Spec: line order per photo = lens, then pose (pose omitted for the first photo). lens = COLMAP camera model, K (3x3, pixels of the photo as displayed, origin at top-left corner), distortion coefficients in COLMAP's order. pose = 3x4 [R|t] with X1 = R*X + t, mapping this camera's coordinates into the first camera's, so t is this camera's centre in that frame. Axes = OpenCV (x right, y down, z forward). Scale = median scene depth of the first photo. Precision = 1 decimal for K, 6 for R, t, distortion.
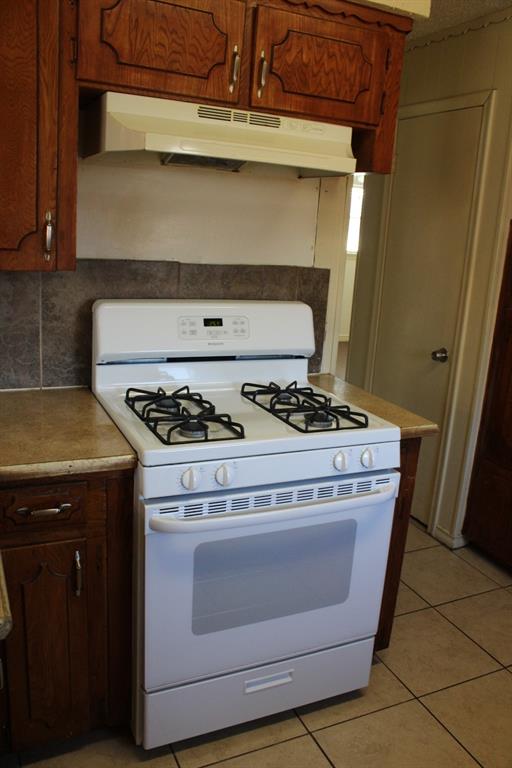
lens RADIAL K [[640.0, 0, 255.7], [0, 640.0, 389.5], [0, 0, 1]] dist [-0.172810, 0.153247]
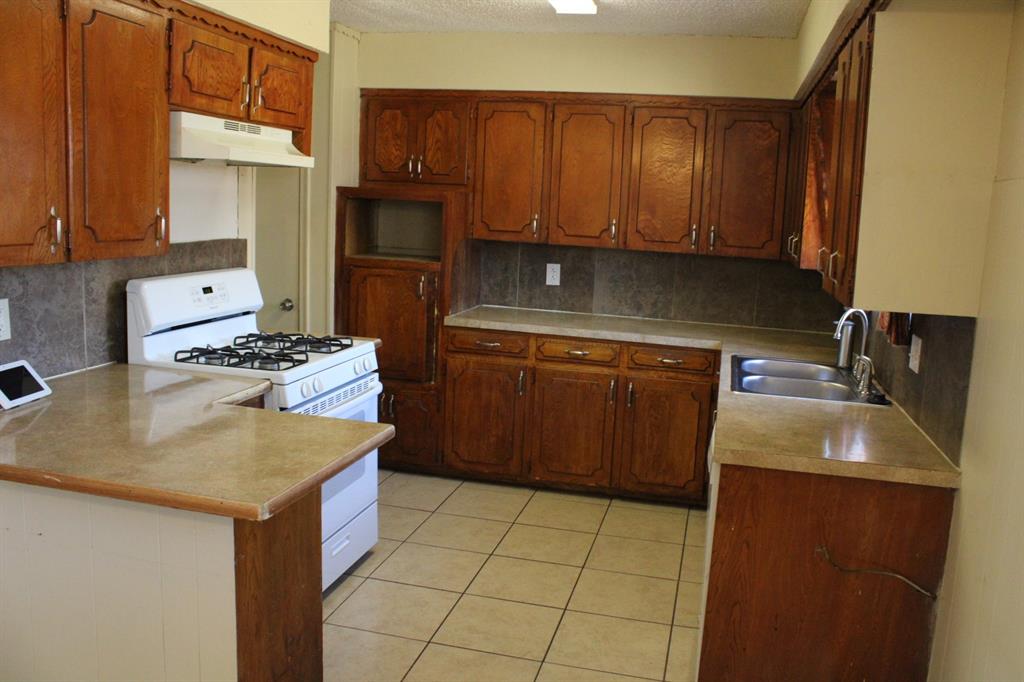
lens RADIAL K [[853.3, 0, 512.0], [0, 853.3, 341.0], [0, 0, 1]] dist [-0.172810, 0.153247]
pose [[0.635362, -0.161921, 0.755047, -1.025078], [0.195180, 0.979695, 0.045856, 0.031658], [-0.747141, 0.118235, 0.654065, -0.499138]]
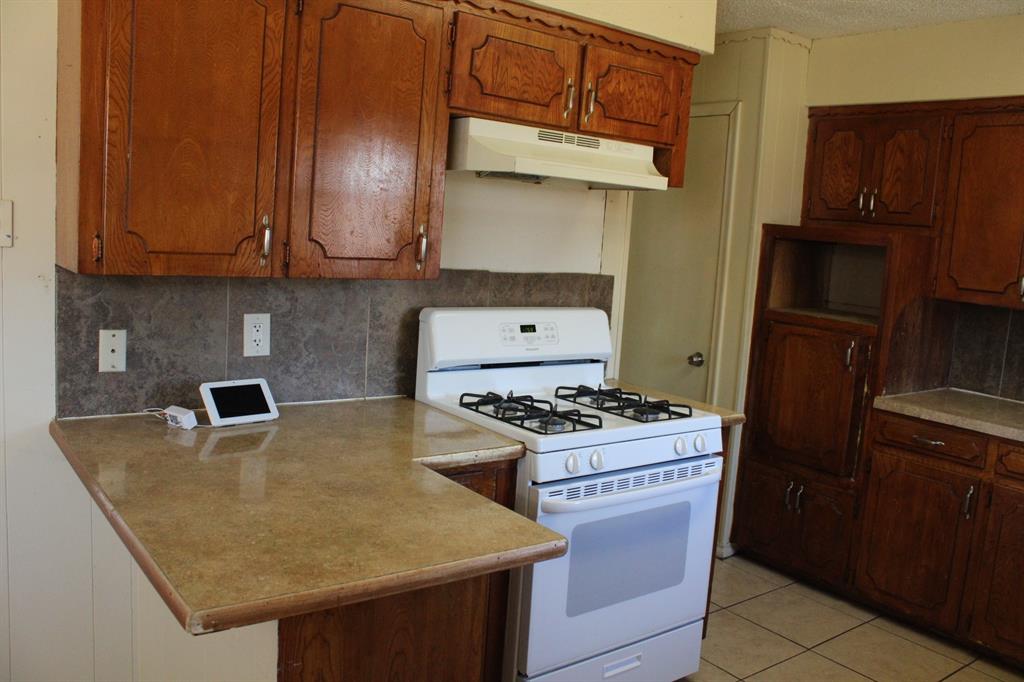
lens RADIAL K [[853.3, 0, 512.0], [0, 853.3, 341.0], [0, 0, 1]] dist [-0.172810, 0.153247]
pose [[0.978703, -0.029391, 0.203165, -0.424004], [0.051221, 0.993357, -0.103041, 0.063353], [-0.198787, 0.111253, 0.973708, -0.381965]]
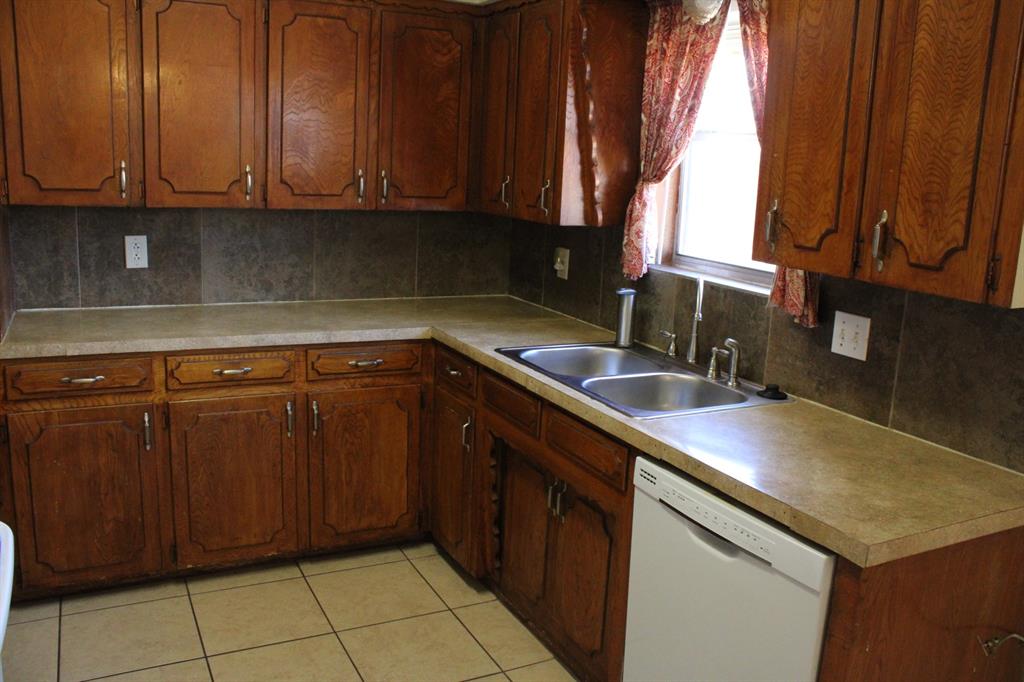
lens RADIAL K [[853.3, 0, 512.0], [0, 853.3, 341.0], [0, 0, 1]] dist [-0.172810, 0.153247]
pose [[-0.031375, -0.271824, 0.961835, -0.601917], [0.207397, 0.939594, 0.272304, -0.159752], [-0.977754, 0.208025, 0.026896, 0.376269]]
